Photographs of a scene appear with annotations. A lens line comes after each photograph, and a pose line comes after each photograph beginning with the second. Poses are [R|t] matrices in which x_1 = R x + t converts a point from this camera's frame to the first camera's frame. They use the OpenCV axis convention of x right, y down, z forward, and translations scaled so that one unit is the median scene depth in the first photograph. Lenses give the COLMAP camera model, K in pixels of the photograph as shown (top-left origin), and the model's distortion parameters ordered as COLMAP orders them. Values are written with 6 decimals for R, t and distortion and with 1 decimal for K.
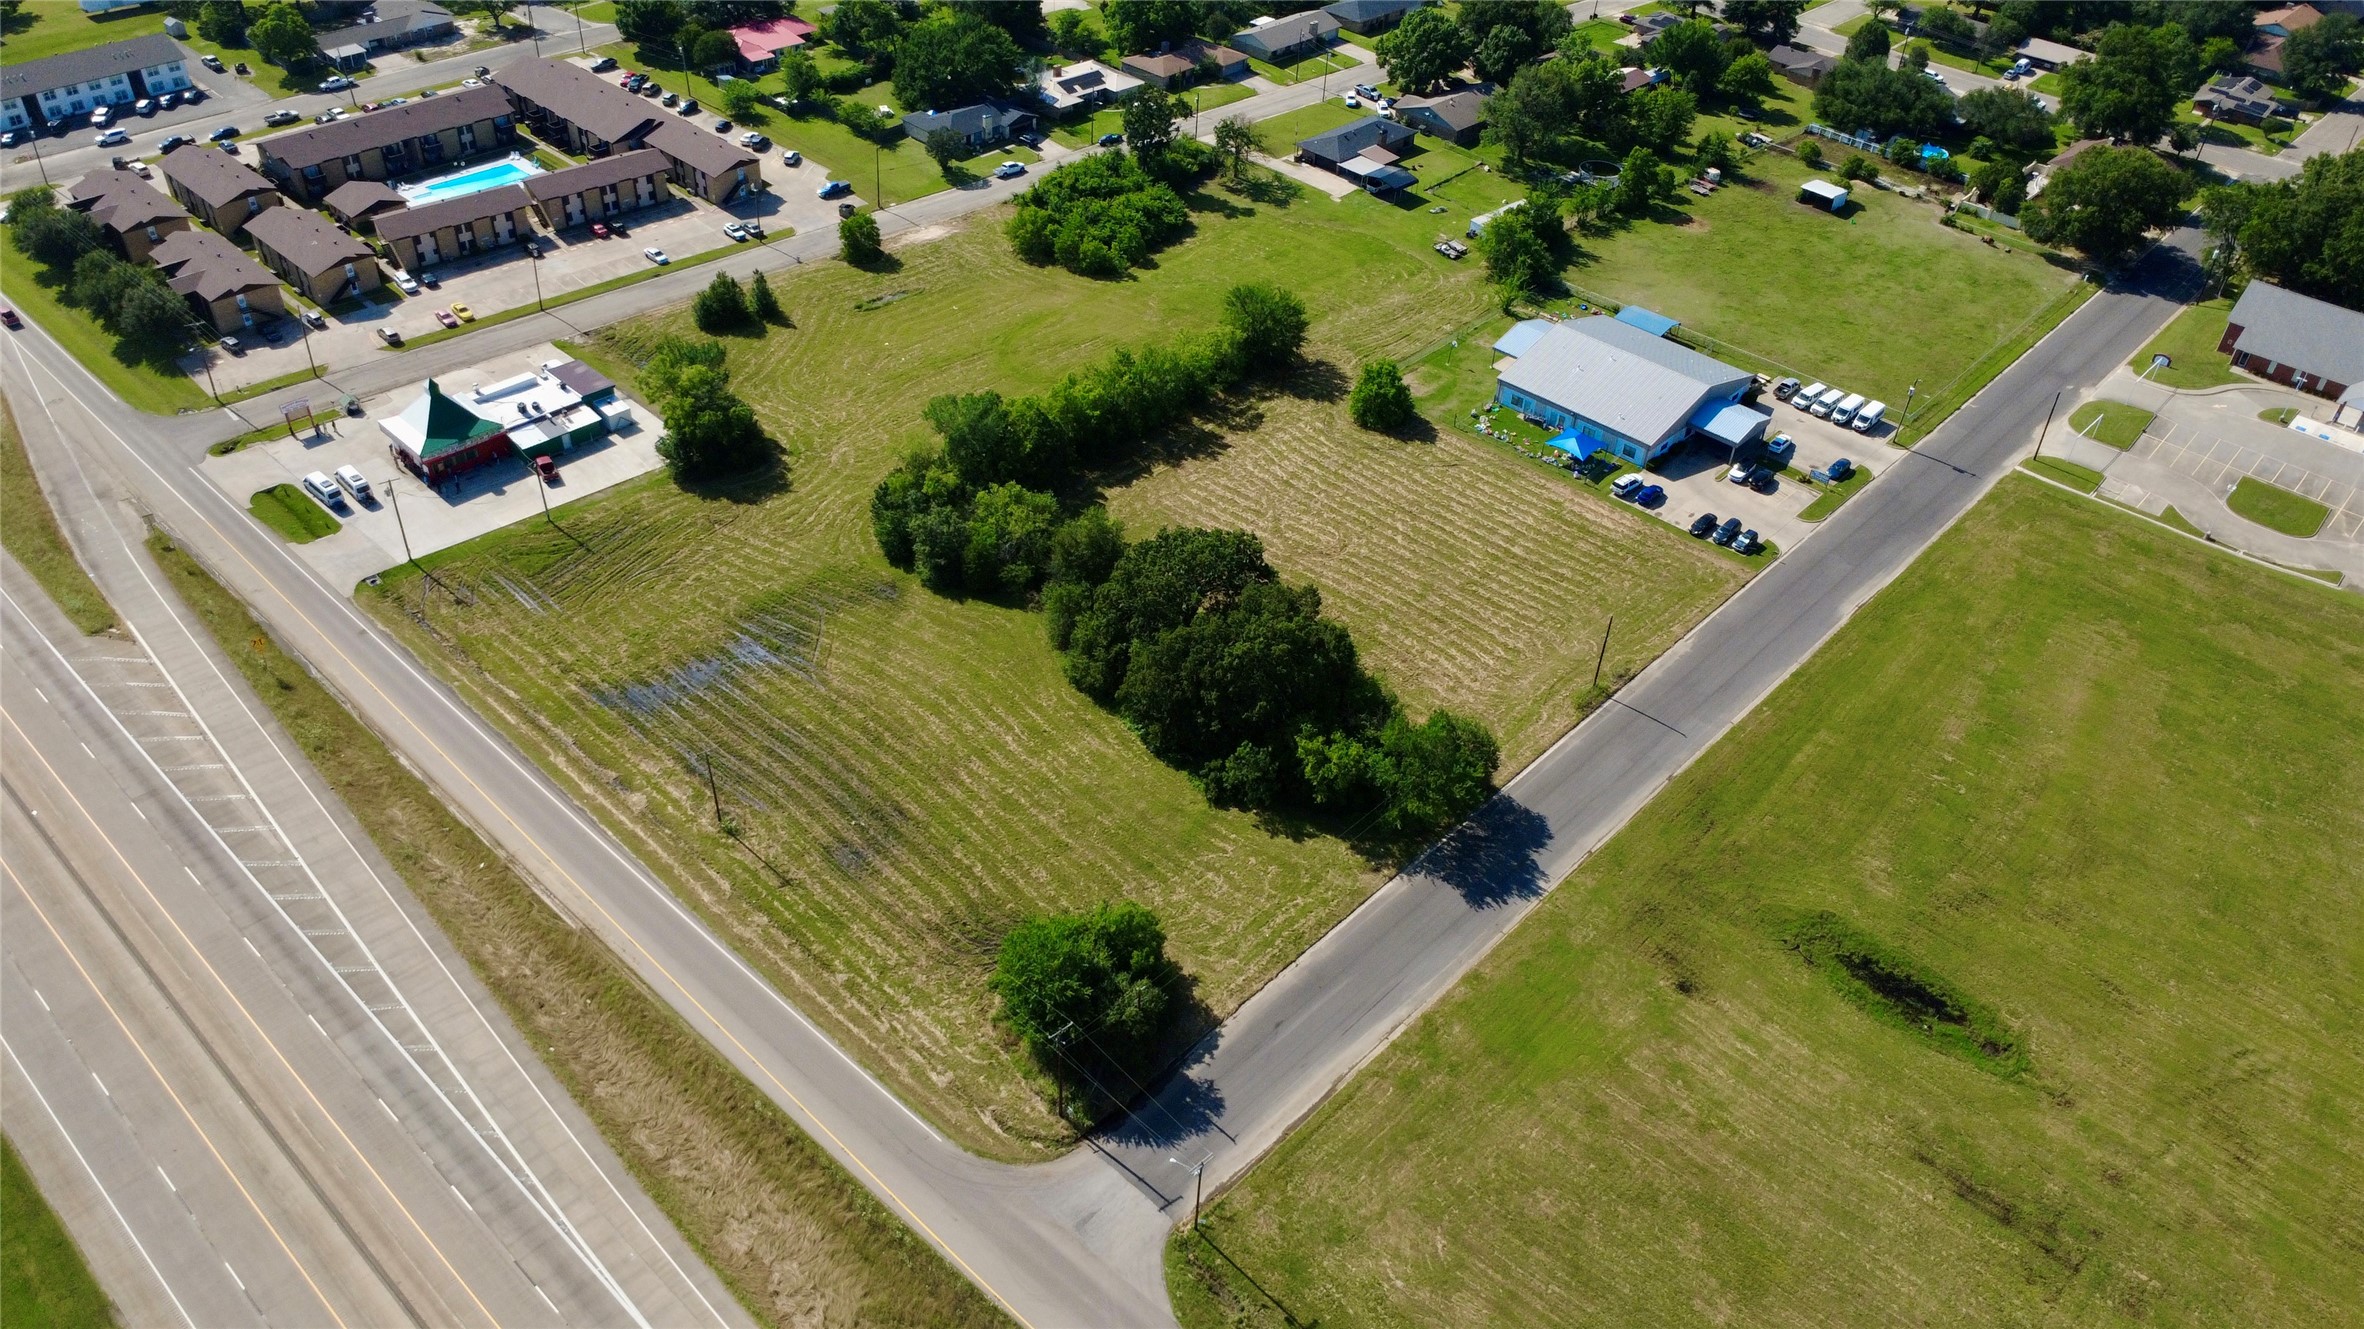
lens RADIAL K [[1720.6, 0, 1183.3], [0, 1720.6, 669.5], [0, 0, 1]] dist [0.002762, -0.009569]
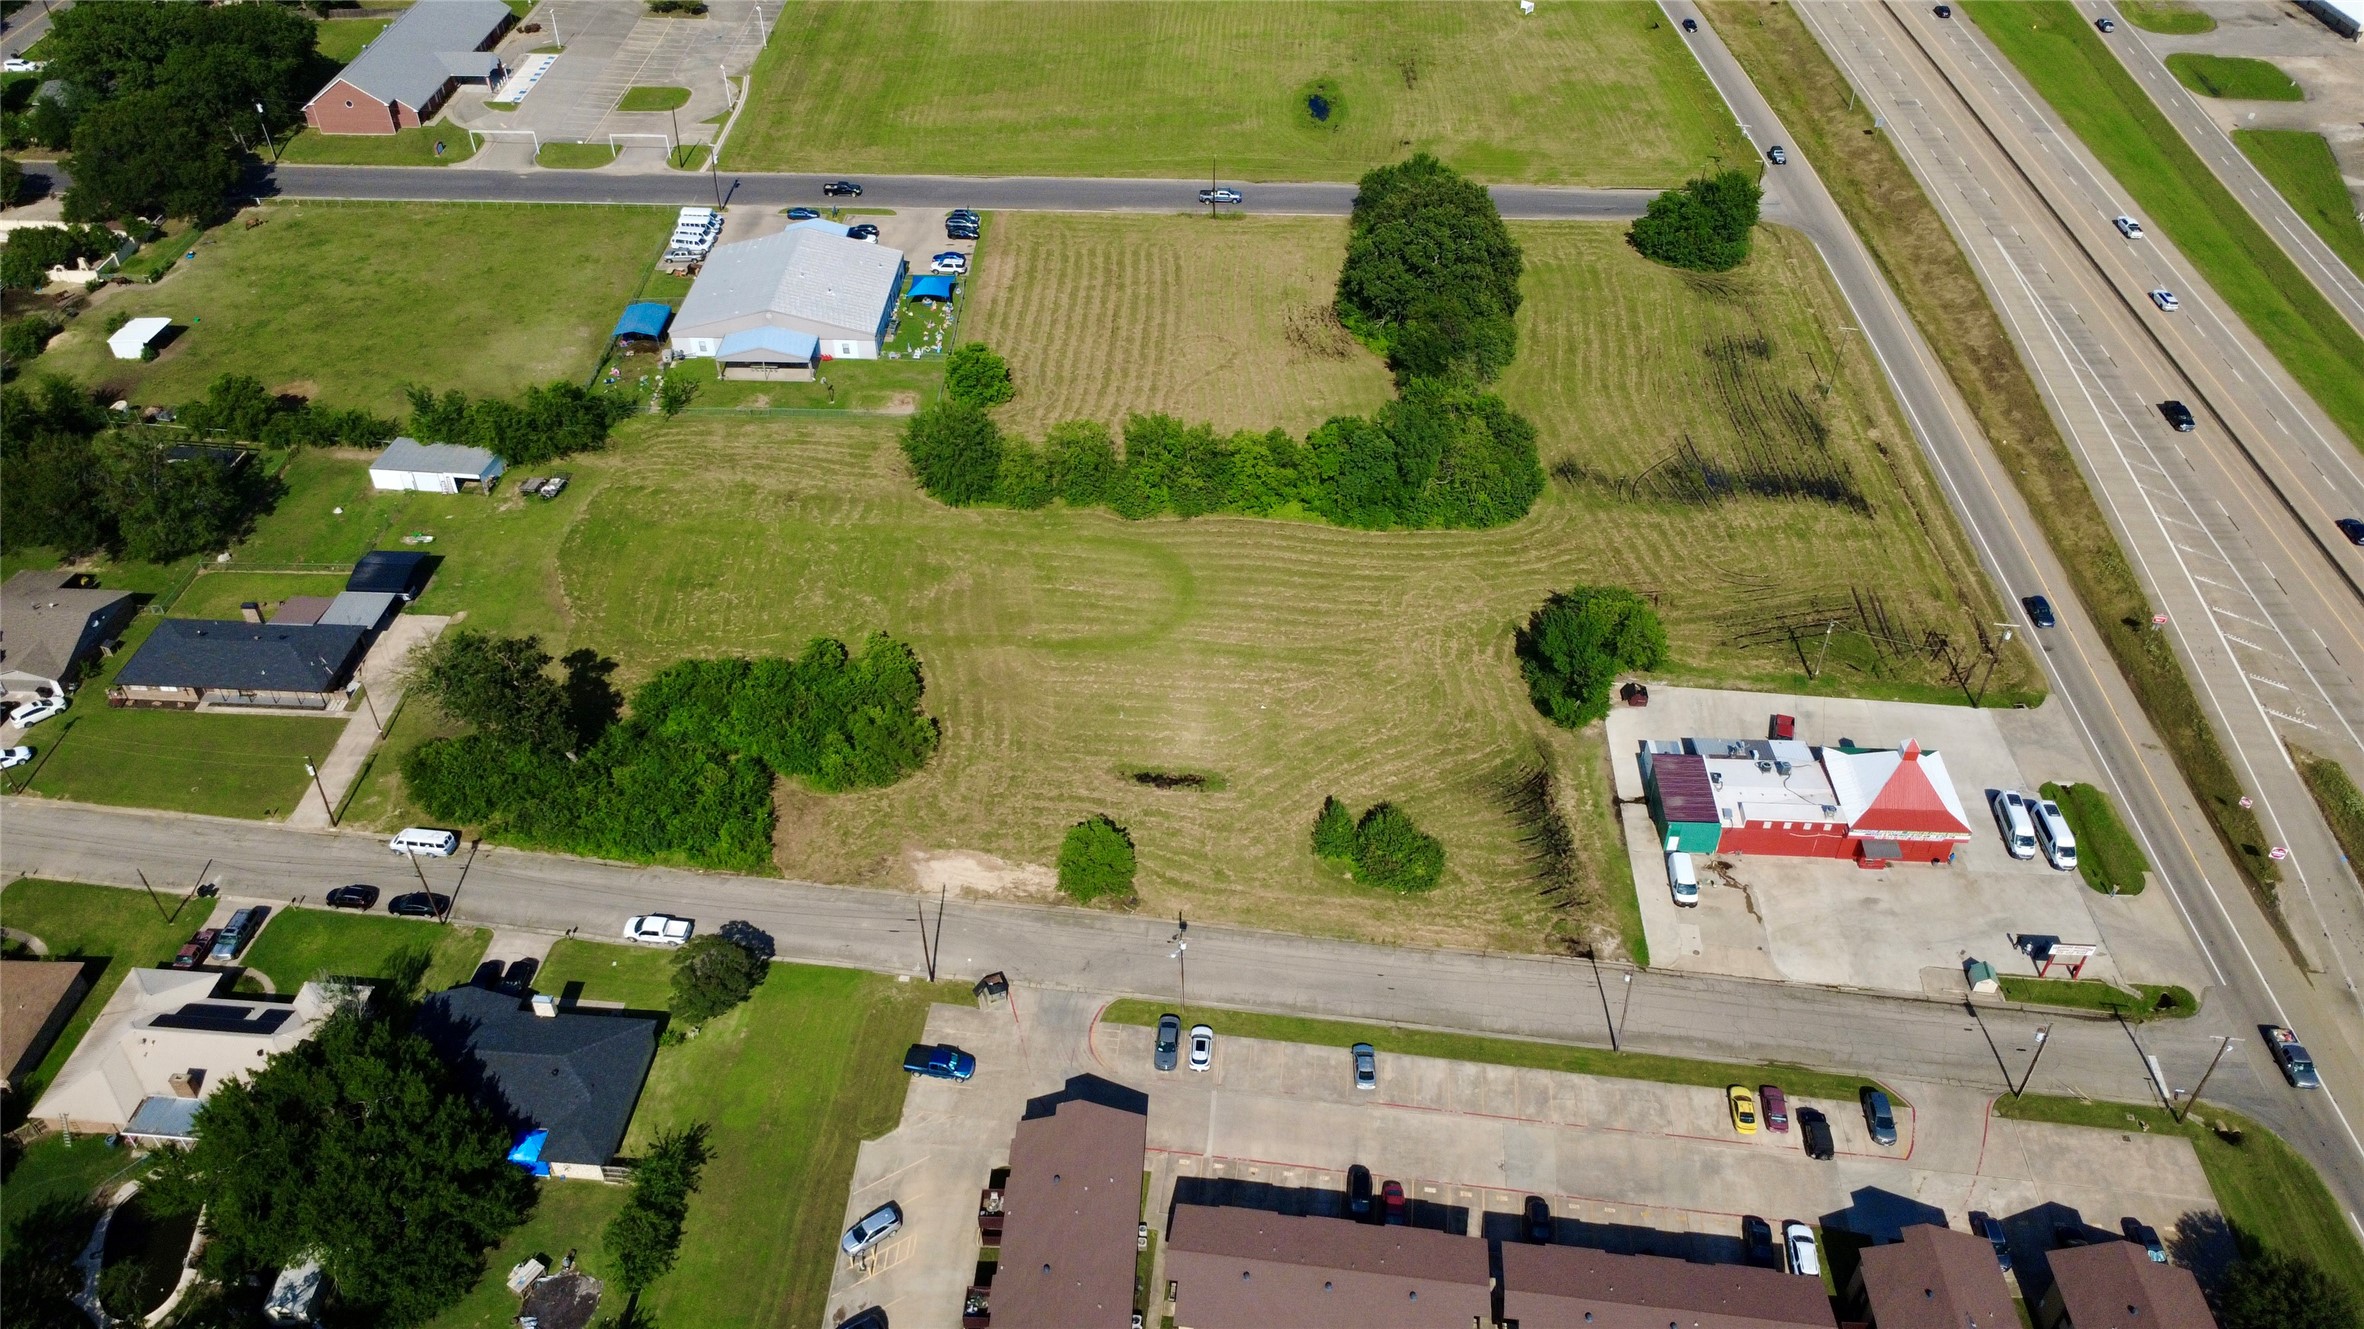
lens RADIAL K [[1720.6, 0, 1183.3], [0, 1720.6, 669.5], [0, 0, 1]] dist [0.002762, -0.009569]
pose [[-0.658332, -0.515956, 0.548078, -0.554789], [0.447656, 0.317000, 0.836131, -0.837920], [-0.605147, 0.795802, 0.022279, 1.025297]]
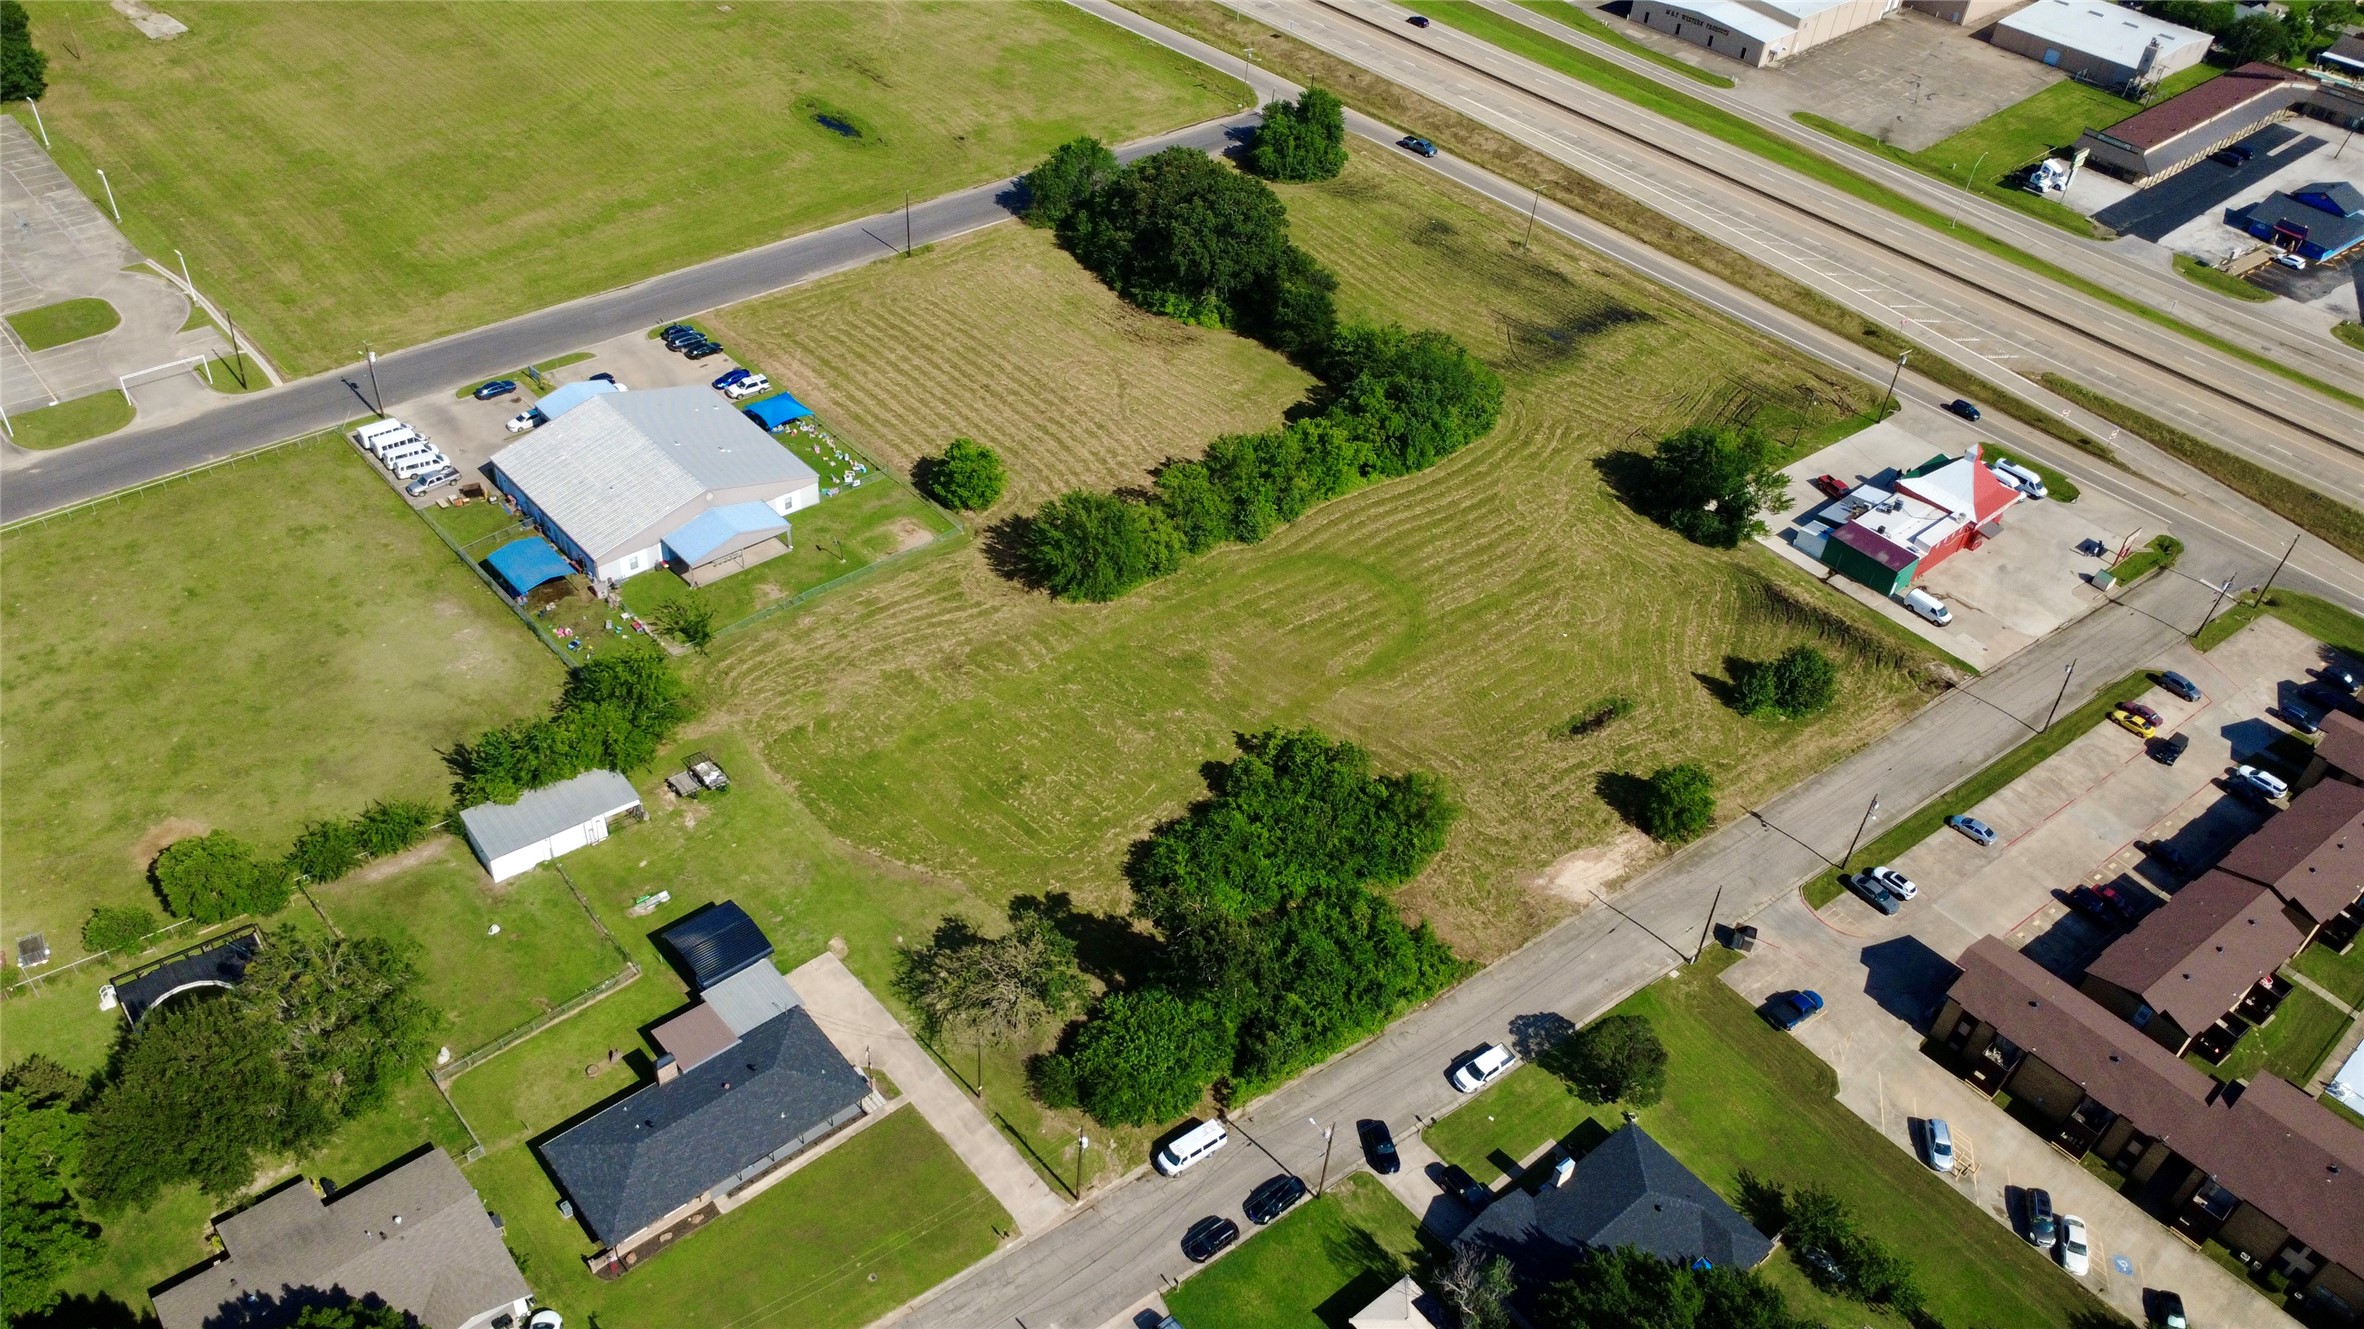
lens RADIAL K [[1720.6, 0, 1183.3], [0, 1720.6, 669.5], [0, 0, 1]] dist [0.002762, -0.009569]
pose [[-0.989584, -0.143003, -0.016547, 0.009124], [-0.044782, 0.196556, 0.979469, -0.971610], [-0.136815, 0.970008, -0.200913, 1.235417]]
